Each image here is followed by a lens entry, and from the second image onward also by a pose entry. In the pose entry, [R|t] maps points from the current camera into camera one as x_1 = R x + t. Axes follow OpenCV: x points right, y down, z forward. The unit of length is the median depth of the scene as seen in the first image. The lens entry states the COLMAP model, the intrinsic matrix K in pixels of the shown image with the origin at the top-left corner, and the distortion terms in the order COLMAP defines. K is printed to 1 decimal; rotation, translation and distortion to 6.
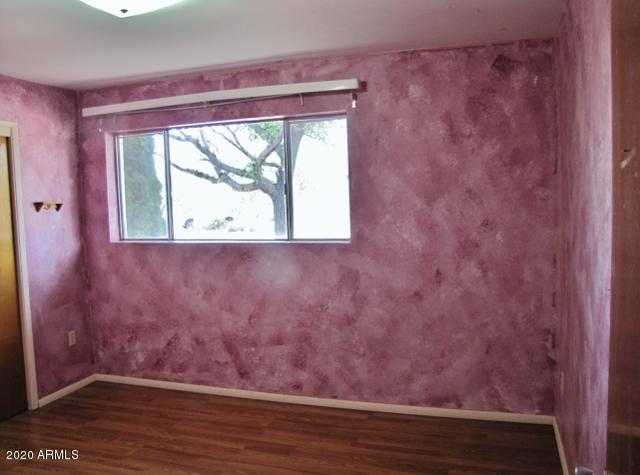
lens RADIAL K [[534.3, 0, 324.2], [0, 534.3, 238.1], [0, 0, 1]] dist [-0.137600, 0.058109]
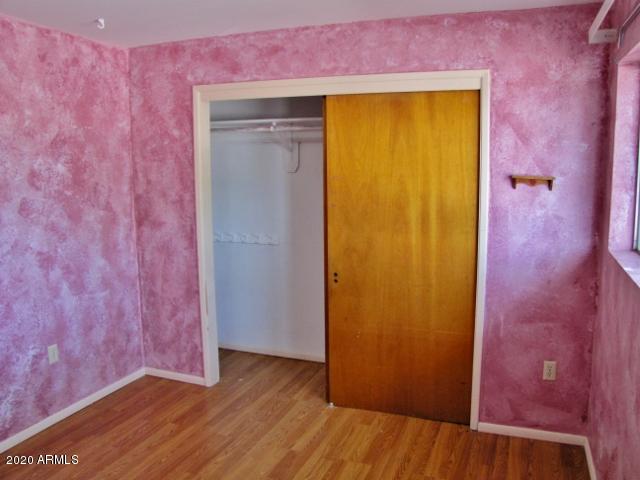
lens RADIAL K [[534.3, 0, 321.7], [0, 534.3, 237.6], [0, 0, 1]] dist [-0.137600, 0.058109]
pose [[-0.040603, 0.171121, -0.984413, 0.198595], [-0.076950, 0.981764, 0.173835, -0.088048], [0.996208, 0.082808, -0.026695, 0.723766]]
